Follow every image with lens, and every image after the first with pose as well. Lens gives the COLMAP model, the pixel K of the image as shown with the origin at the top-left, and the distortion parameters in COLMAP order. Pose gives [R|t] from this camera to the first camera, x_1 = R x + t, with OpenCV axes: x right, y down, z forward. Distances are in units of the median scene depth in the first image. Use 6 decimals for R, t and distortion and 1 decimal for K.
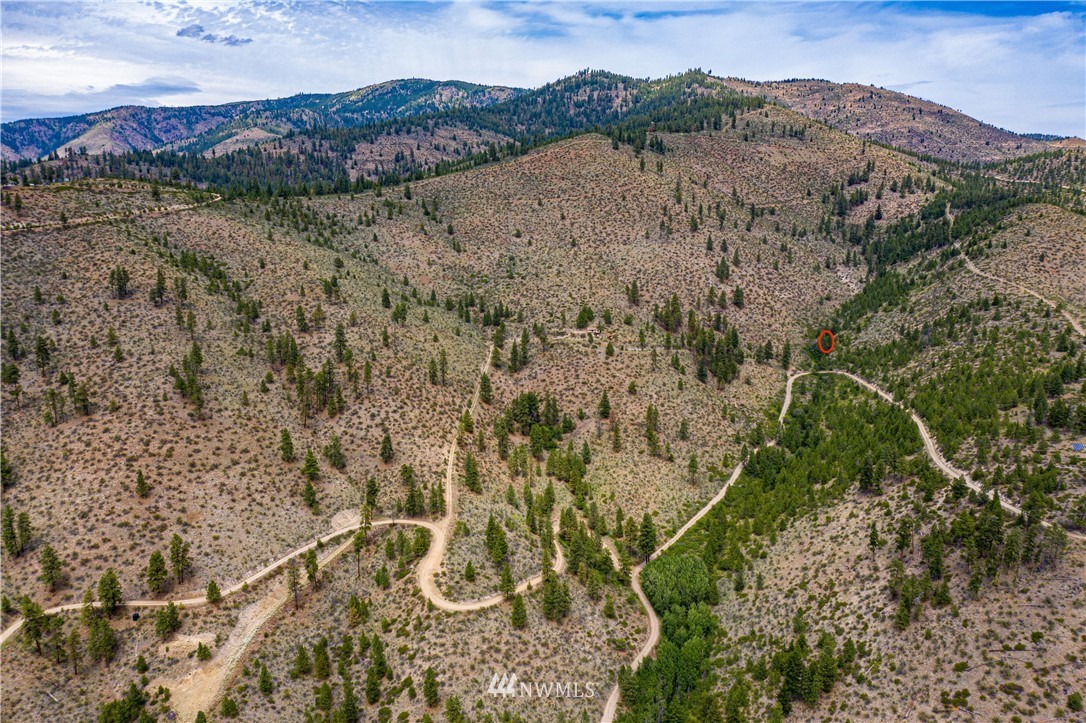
lens RADIAL K [[855.9, 0, 543.0], [0, 855.9, 361.5], [0, 0, 1]] dist [-0.017680, 0.009200]
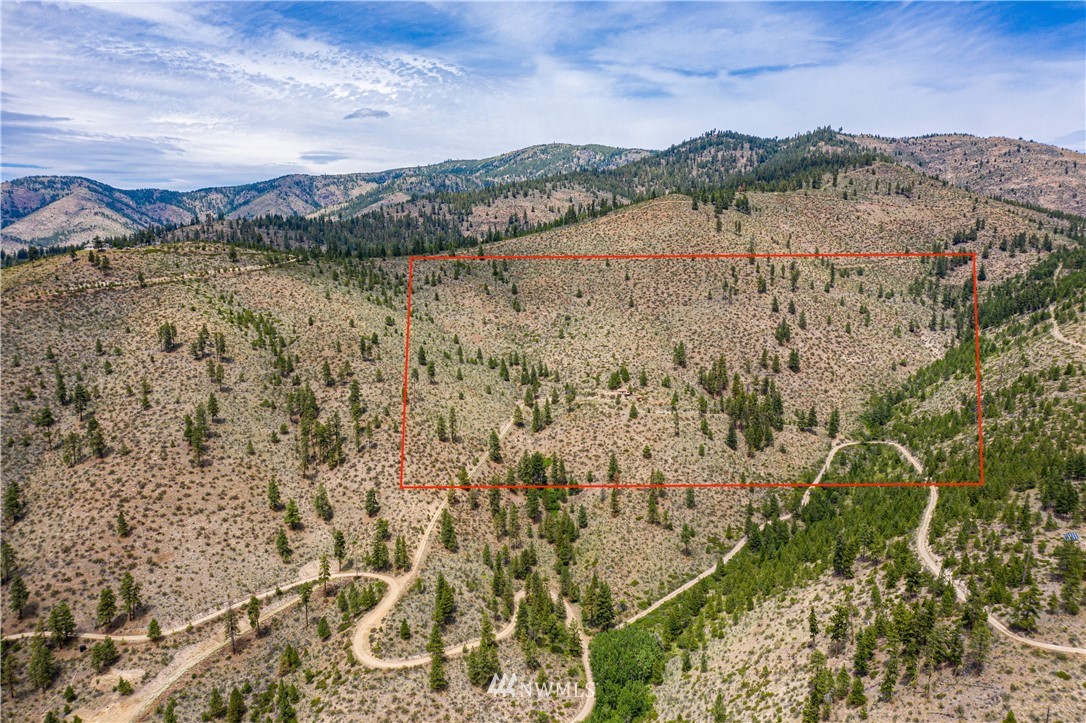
lens RADIAL K [[855.9, 0, 543.0], [0, 855.9, 361.5], [0, 0, 1]] dist [-0.017680, 0.009200]
pose [[0.984191, 0.018668, -0.176121, 0.161443], [-0.030659, 0.997374, -0.065609, -0.004201], [0.174434, 0.069972, 0.982180, 0.015720]]
